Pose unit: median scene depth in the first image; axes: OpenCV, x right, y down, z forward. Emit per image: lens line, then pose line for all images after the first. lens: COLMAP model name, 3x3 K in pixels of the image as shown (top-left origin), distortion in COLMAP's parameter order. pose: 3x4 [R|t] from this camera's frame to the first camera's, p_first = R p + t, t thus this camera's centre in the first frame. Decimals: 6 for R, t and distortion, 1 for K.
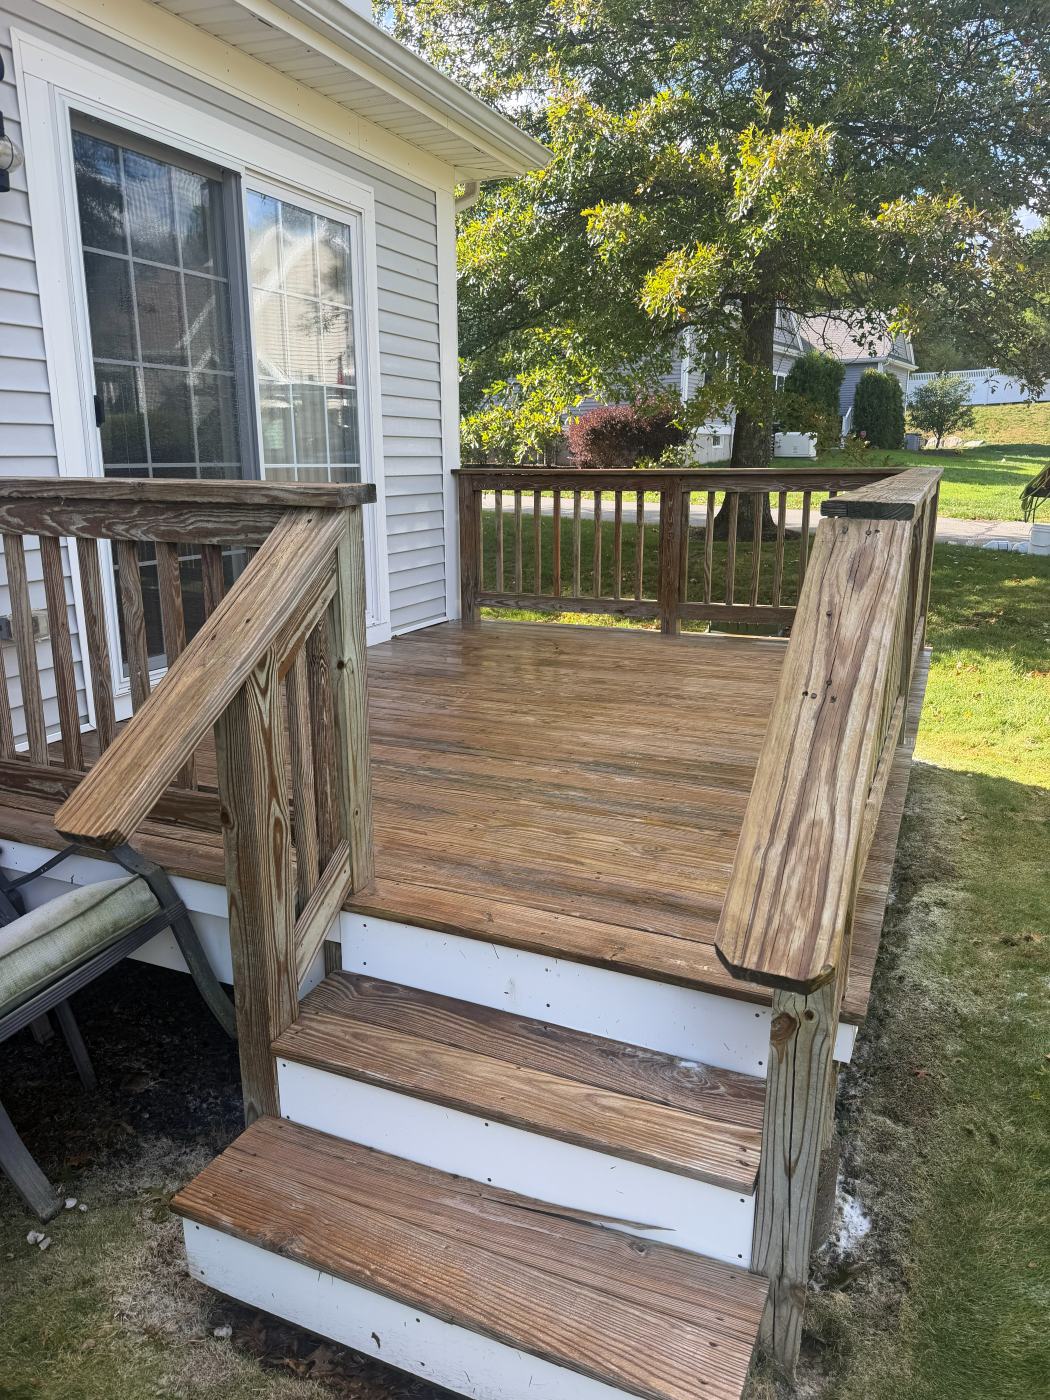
lens RADIAL K [[1011.4, 0, 525.0], [0, 1011.4, 700.0], [0, 0, 1]] dist [0.074999, -0.113718]
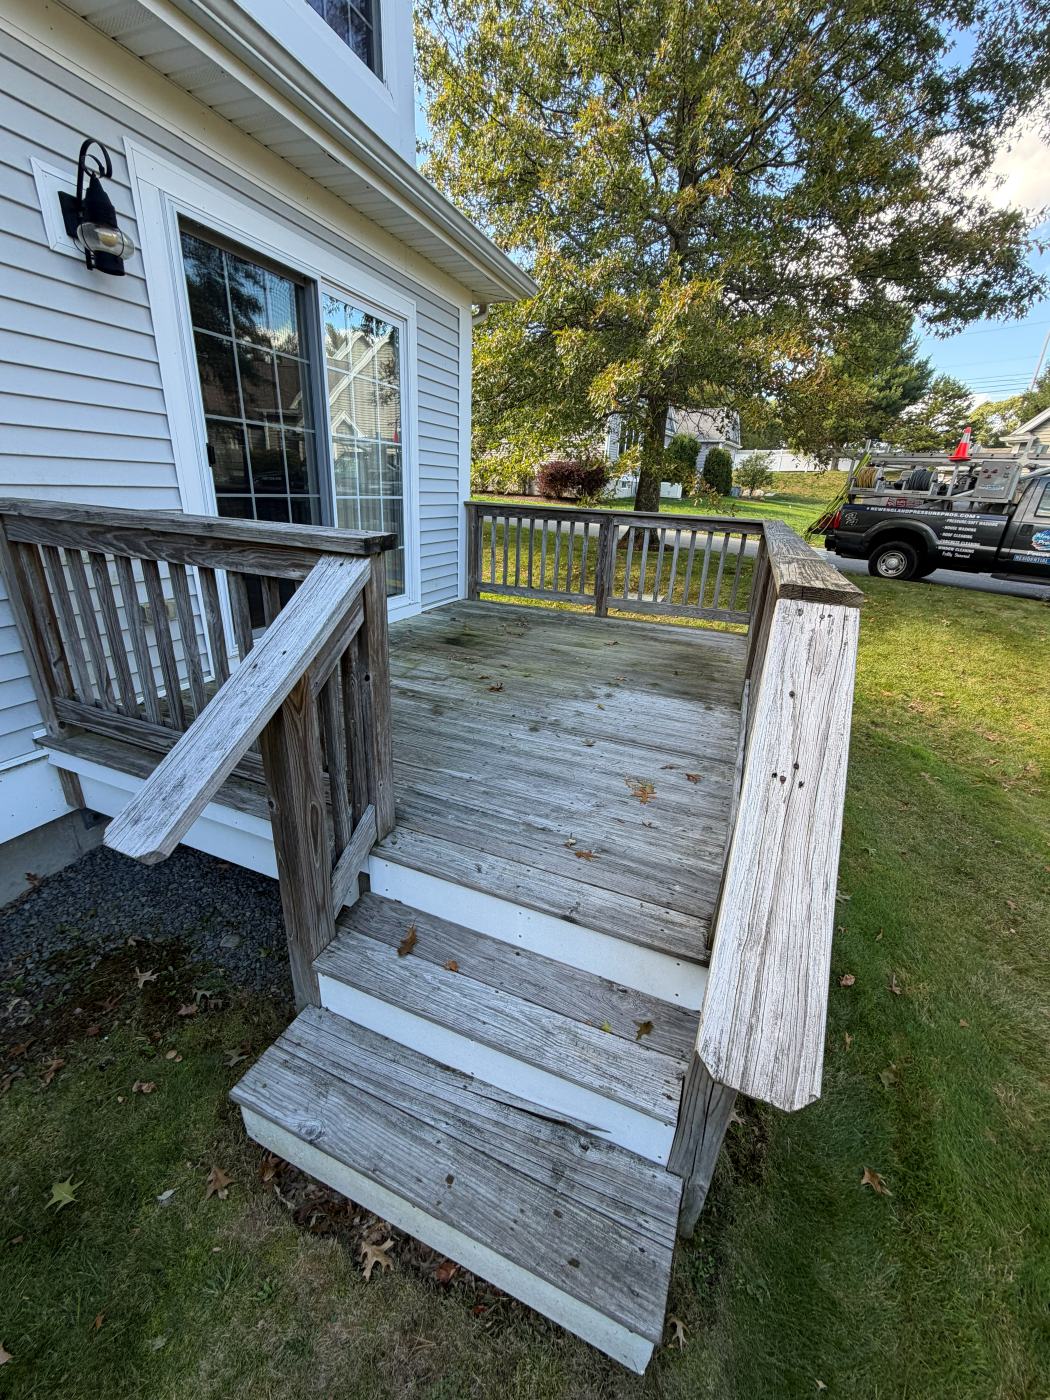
lens RADIAL K [[567.8, 0, 525.0], [0, 567.8, 700.0], [0, 0, 1]] dist [-0.000574, -0.000147]
pose [[0.998495, 0.036097, 0.041283, -0.005132], [-0.040918, 0.991610, 0.122620, -0.040404], [-0.036510, -0.124125, 0.991595, 0.111699]]
